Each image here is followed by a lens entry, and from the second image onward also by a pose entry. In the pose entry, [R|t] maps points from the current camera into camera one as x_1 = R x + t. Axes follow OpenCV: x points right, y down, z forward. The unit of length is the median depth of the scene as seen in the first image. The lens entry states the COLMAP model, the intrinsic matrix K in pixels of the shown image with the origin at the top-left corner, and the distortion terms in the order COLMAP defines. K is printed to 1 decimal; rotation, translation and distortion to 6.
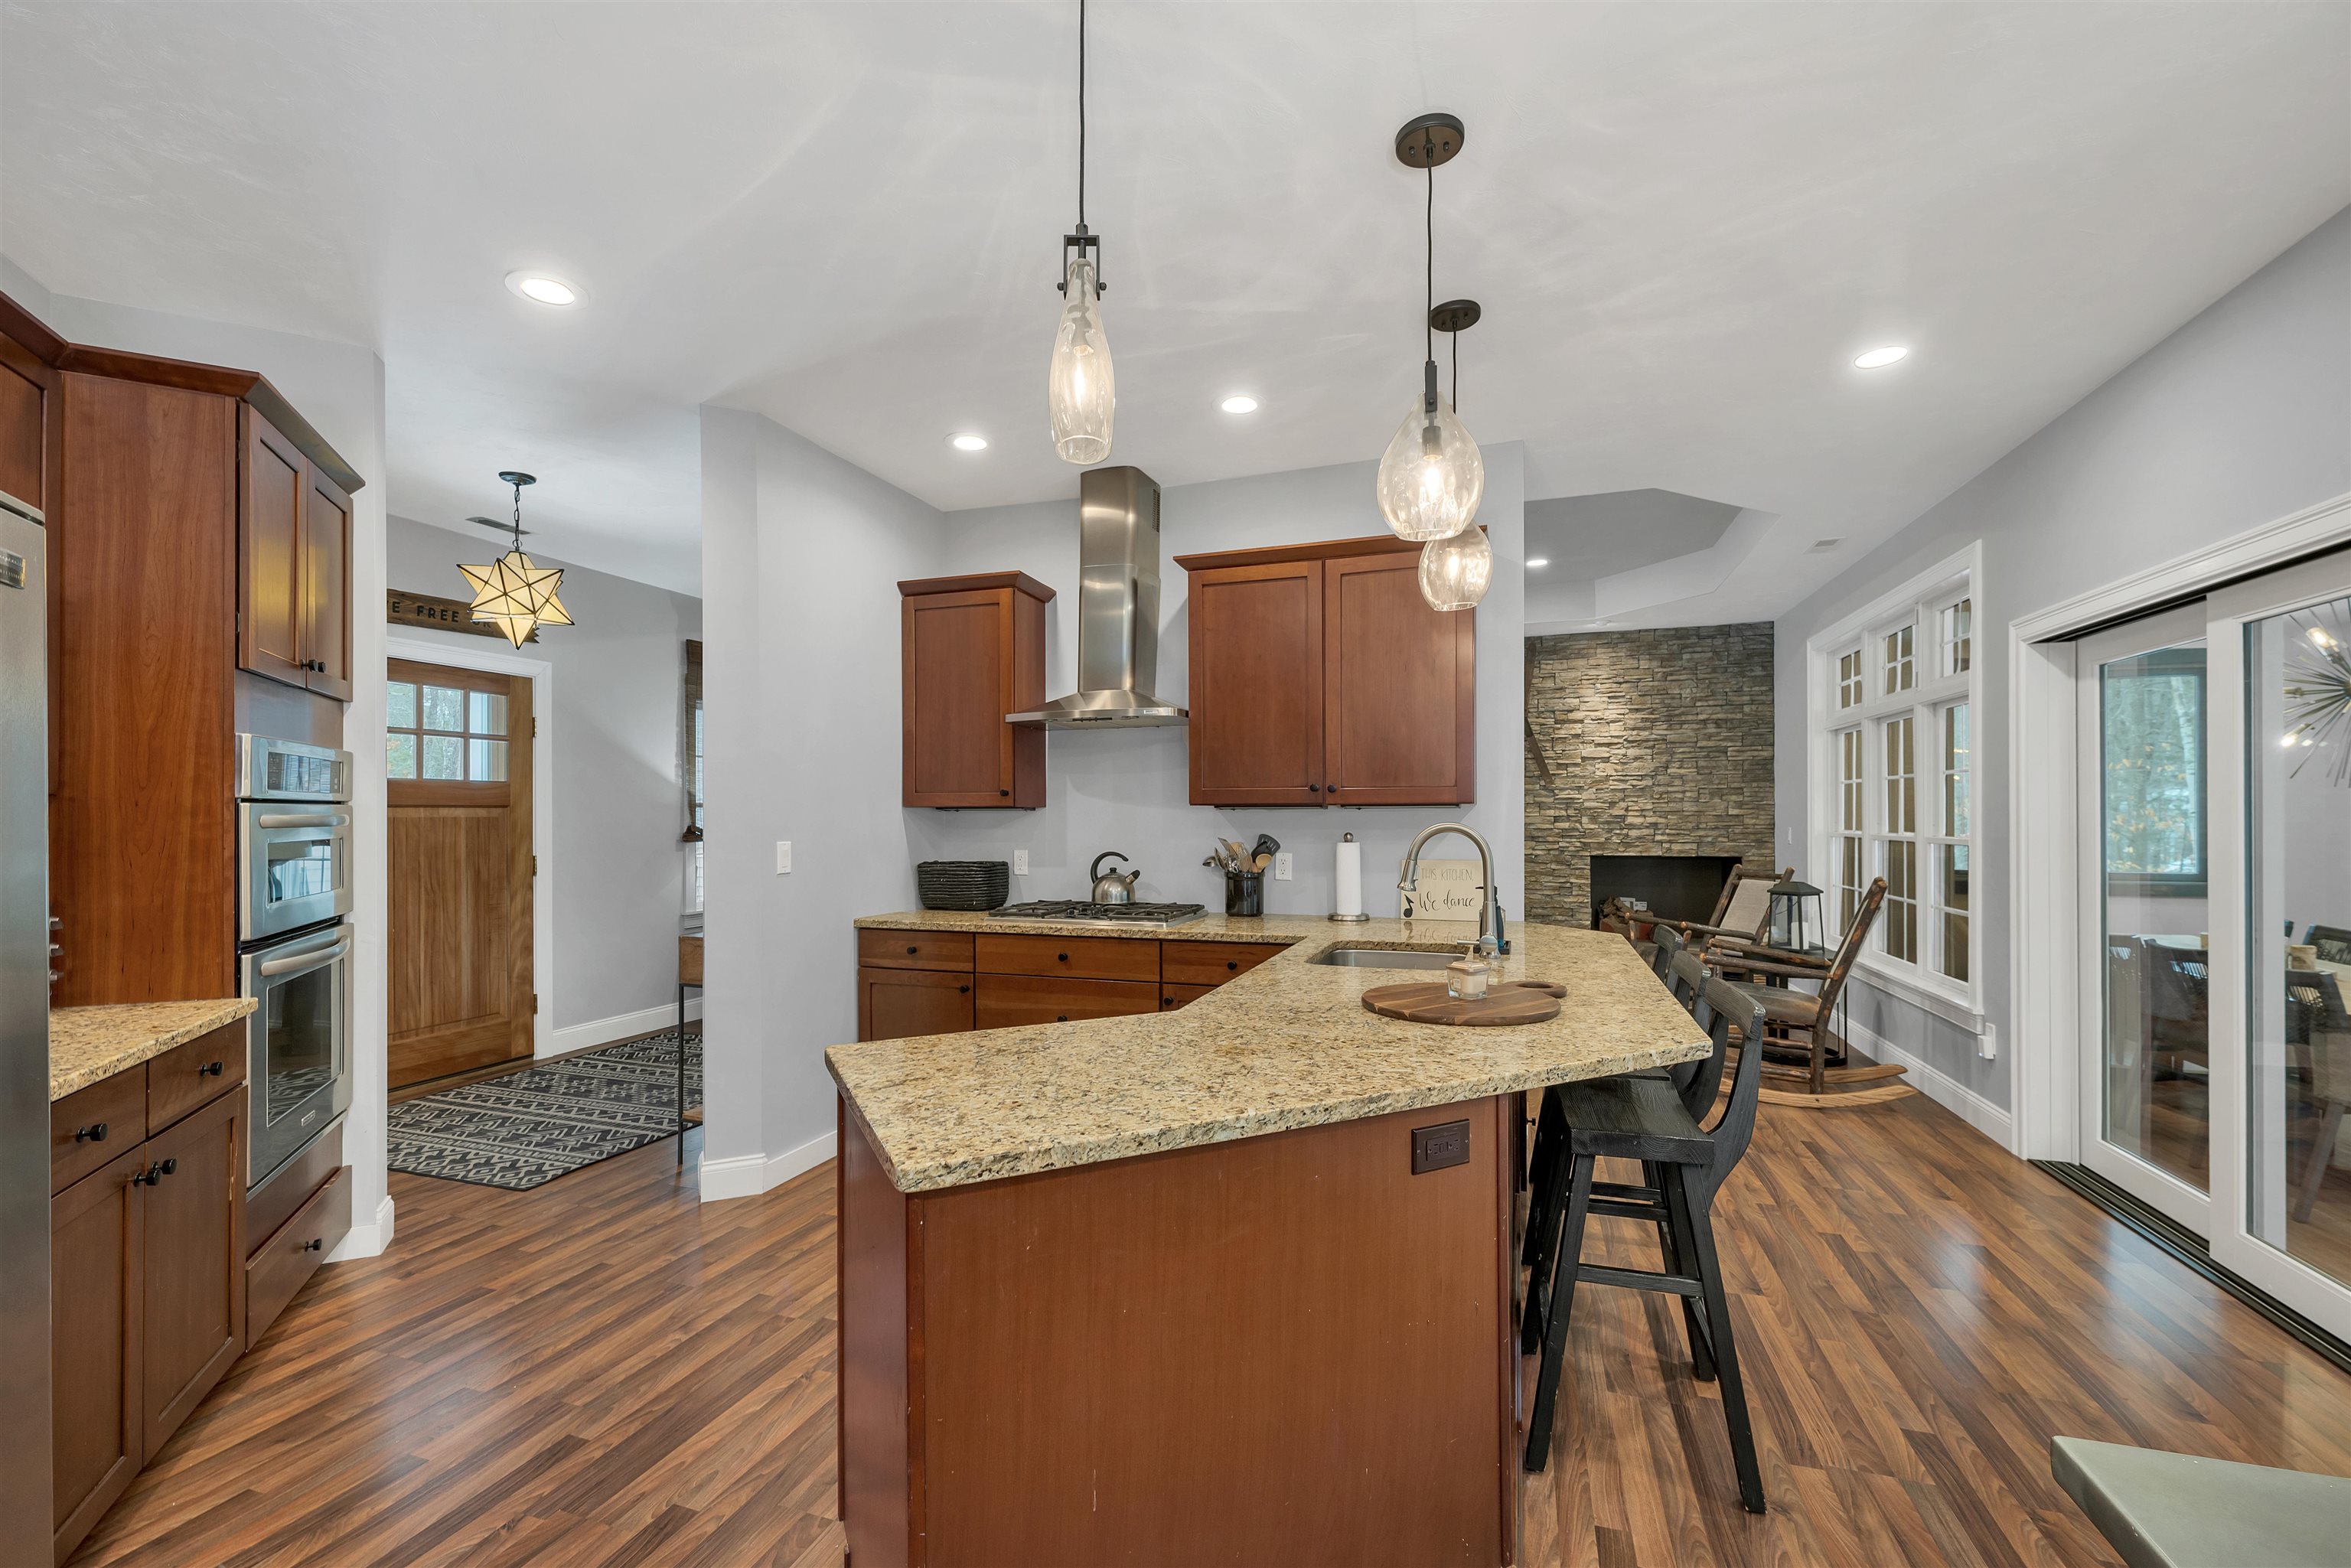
lens RADIAL K [[963.6, 0, 1196.9], [0, 963.6, 820.7], [0, 0, 1]] dist [0.002116, -0.000029]
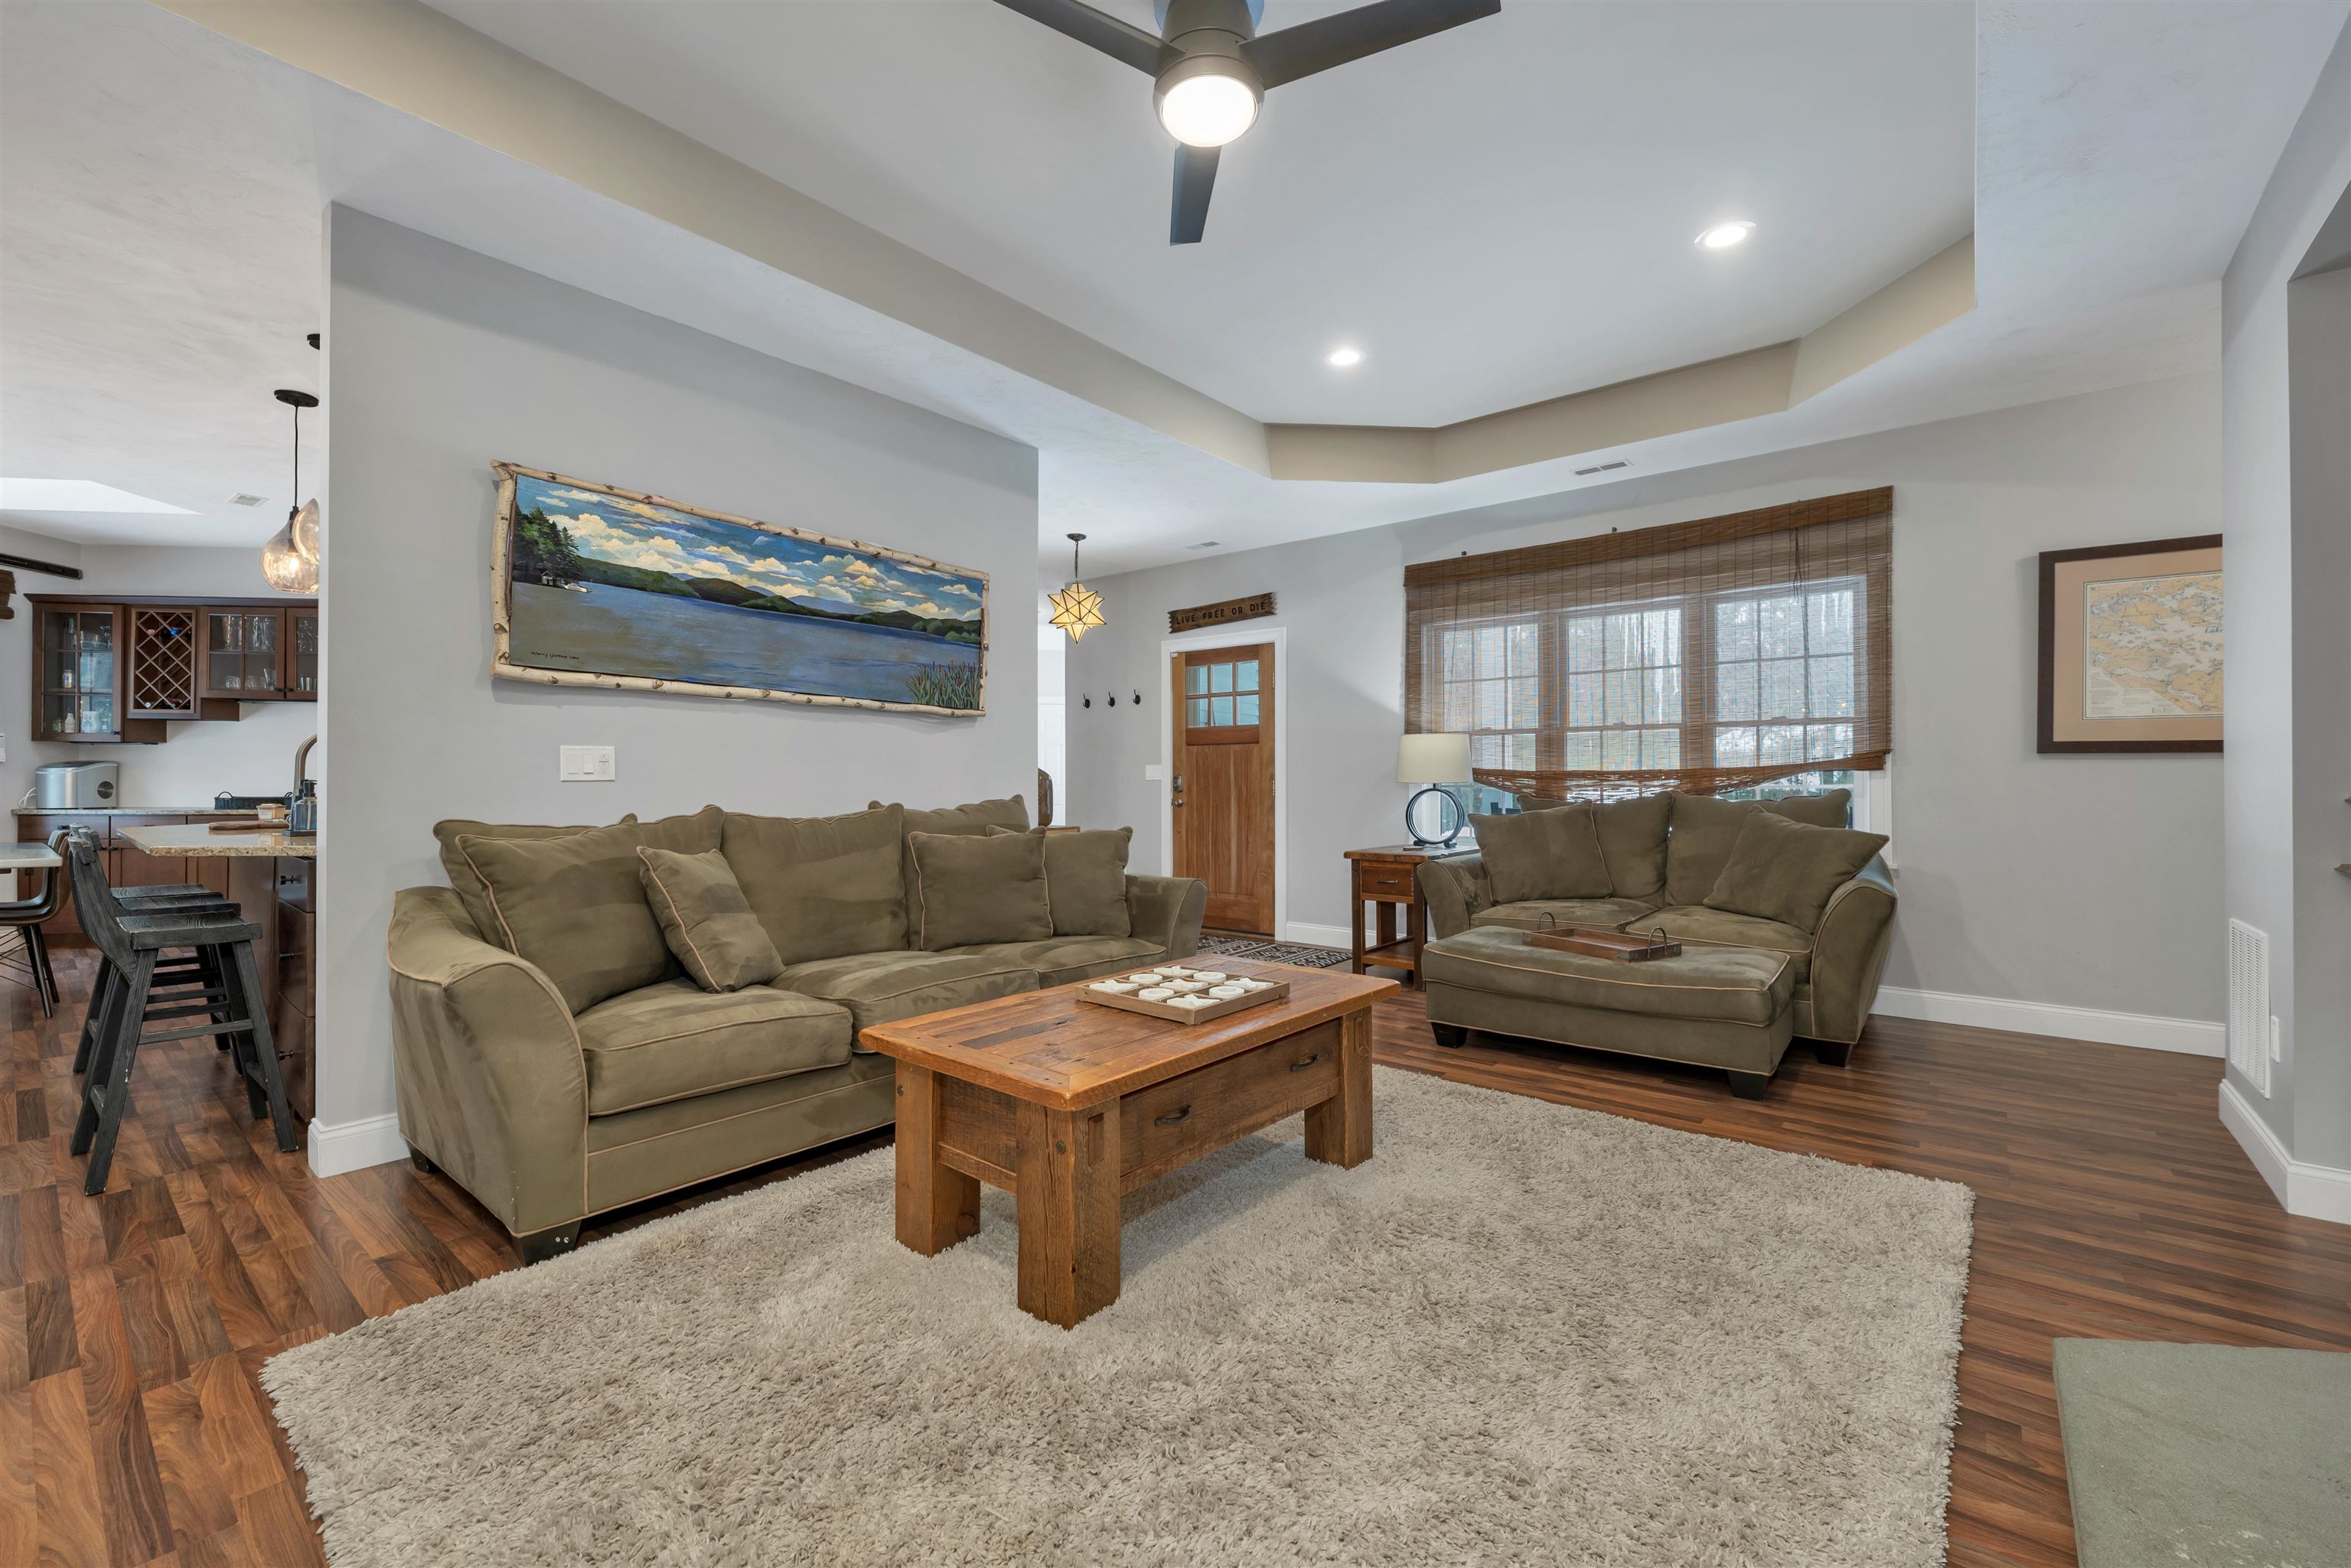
lens RADIAL K [[963.6, 0, 1154.8], [0, 963.6, 769.0], [0, 0, 1]] dist [0.002116, -0.000029]
pose [[-0.376582, -0.009485, -0.926335, 0.402217], [0.000503, 0.999945, -0.010443, 0.024519], [0.926383, -0.004398, -0.376556, 0.960153]]
